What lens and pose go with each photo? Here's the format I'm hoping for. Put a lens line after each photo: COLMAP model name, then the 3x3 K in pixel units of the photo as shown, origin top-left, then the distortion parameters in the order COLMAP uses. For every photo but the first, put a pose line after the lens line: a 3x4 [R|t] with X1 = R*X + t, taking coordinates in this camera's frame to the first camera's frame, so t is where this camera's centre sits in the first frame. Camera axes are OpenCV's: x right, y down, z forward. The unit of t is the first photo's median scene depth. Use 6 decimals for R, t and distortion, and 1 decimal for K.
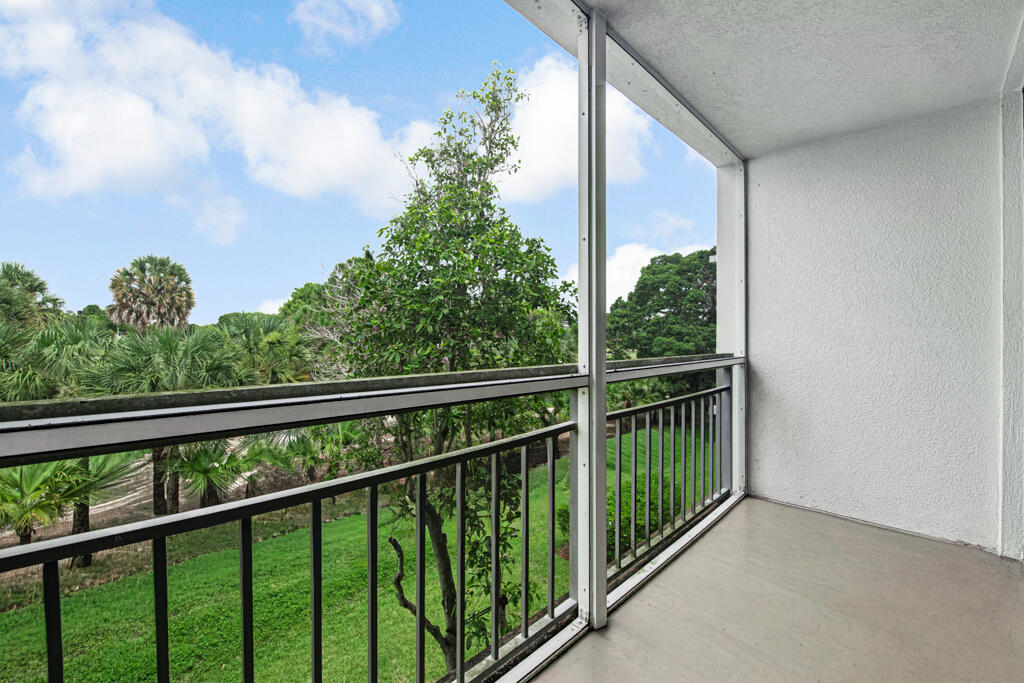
lens RADIAL K [[423.4, 0, 508.0], [0, 423.4, 341.4], [0, 0, 1]] dist [-0.015175, -0.001490]
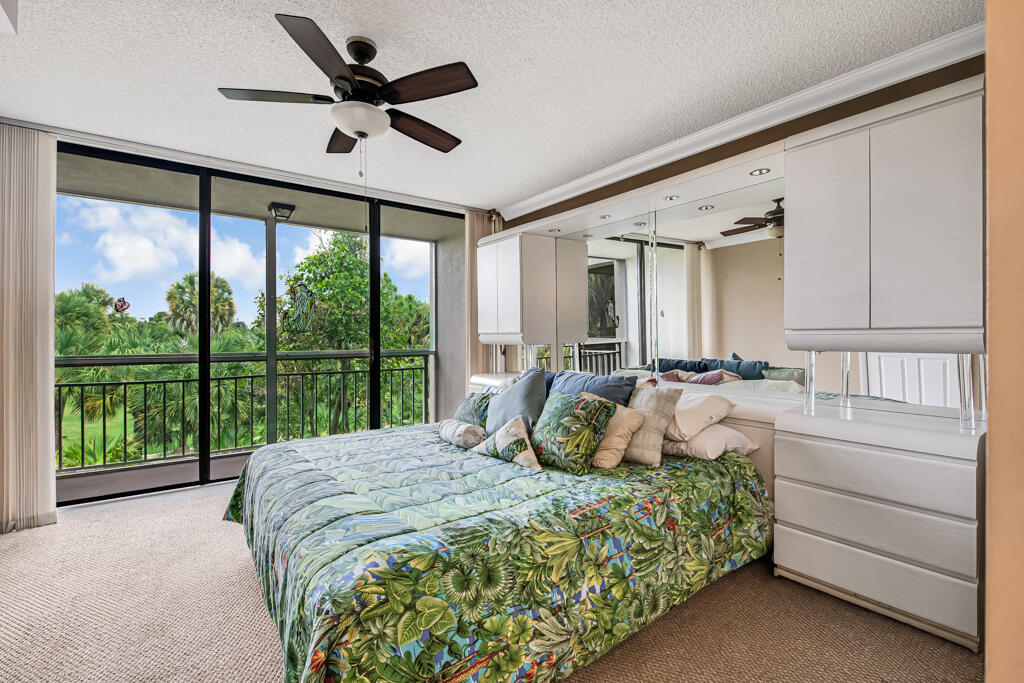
lens RADIAL K [[463.0, 0, 515.5], [0, 463.0, 338.6], [0, 0, 1]] dist [-0.006022, -0.000983]
pose [[0.991932, -0.002884, -0.126741, 0.231756], [0.001769, 0.999959, -0.008905, -0.010579], [0.126762, 0.008609, 0.991896, -0.198934]]
